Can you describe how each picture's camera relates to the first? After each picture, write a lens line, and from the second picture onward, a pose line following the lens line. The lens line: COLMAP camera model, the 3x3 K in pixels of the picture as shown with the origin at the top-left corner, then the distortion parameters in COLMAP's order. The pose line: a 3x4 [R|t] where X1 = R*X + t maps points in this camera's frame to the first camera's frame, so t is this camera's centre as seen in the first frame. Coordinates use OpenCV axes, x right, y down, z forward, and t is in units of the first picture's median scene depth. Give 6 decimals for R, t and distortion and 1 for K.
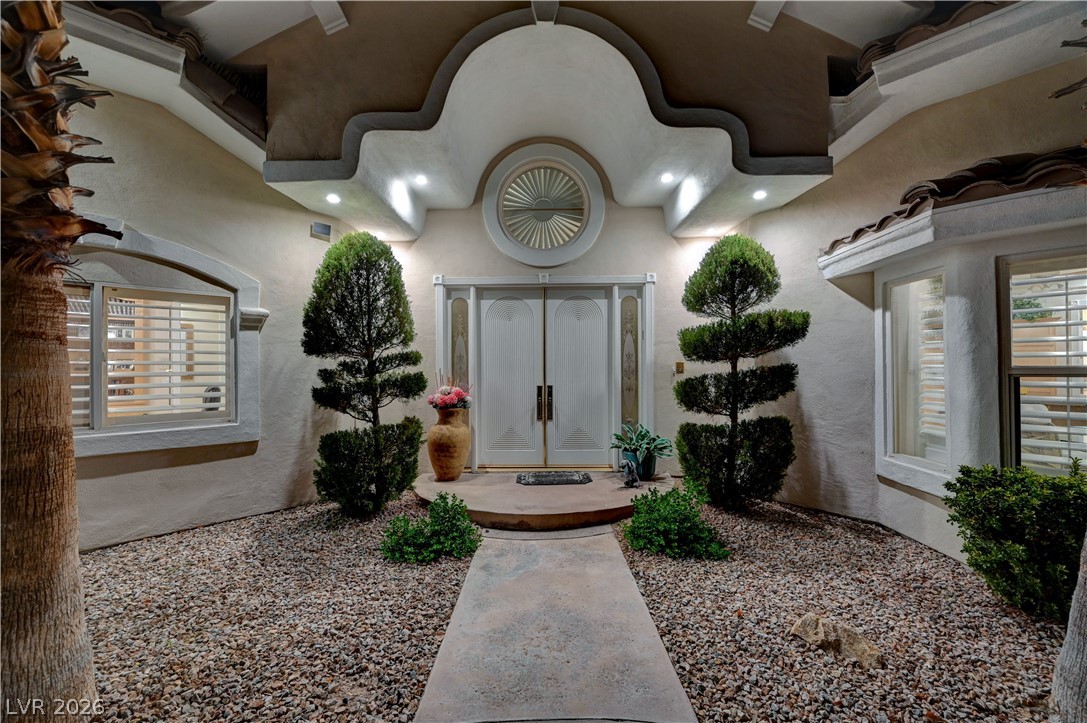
lens RADIAL K [[431.6, 0, 544.6], [0, 431.6, 367.0], [0, 0, 1]] dist [0.000139, 0.000273]
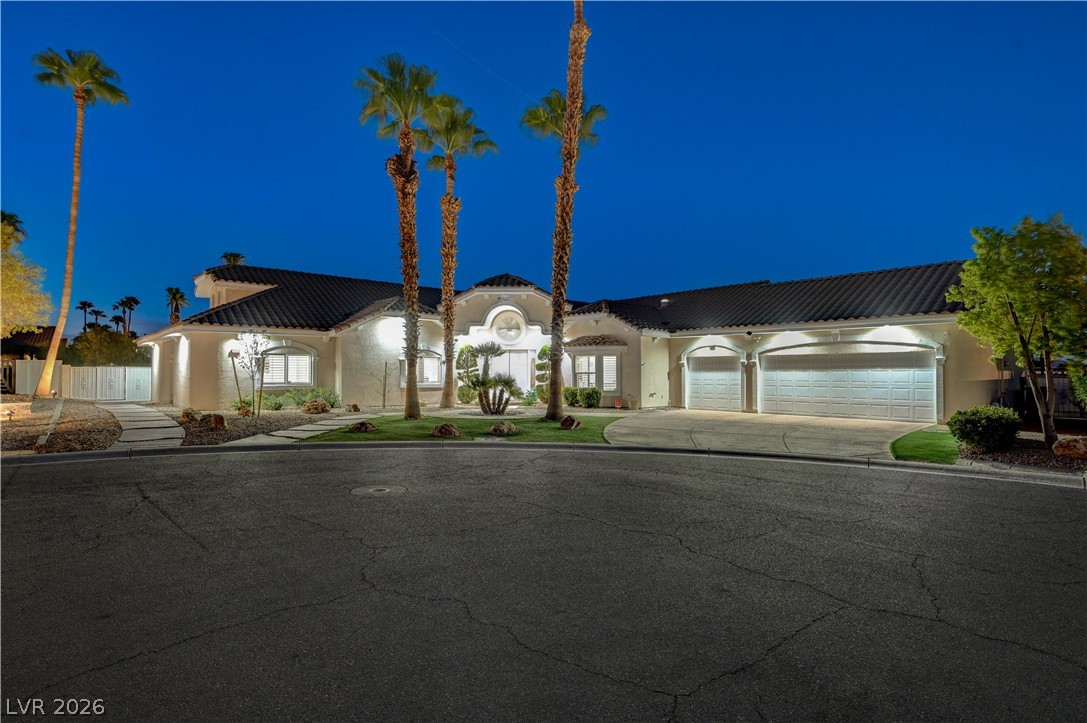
lens RADIAL K [[538.8, 0, 543.5], [0, 538.8, 361.5], [0, 0, 1]] dist [0.002925, 0.000922]
pose [[0.998939, 0.000051, -0.046049, 0.561933], [-0.000378, 0.999975, -0.007090, -0.060326], [0.046048, 0.007100, 0.998914, -3.992233]]
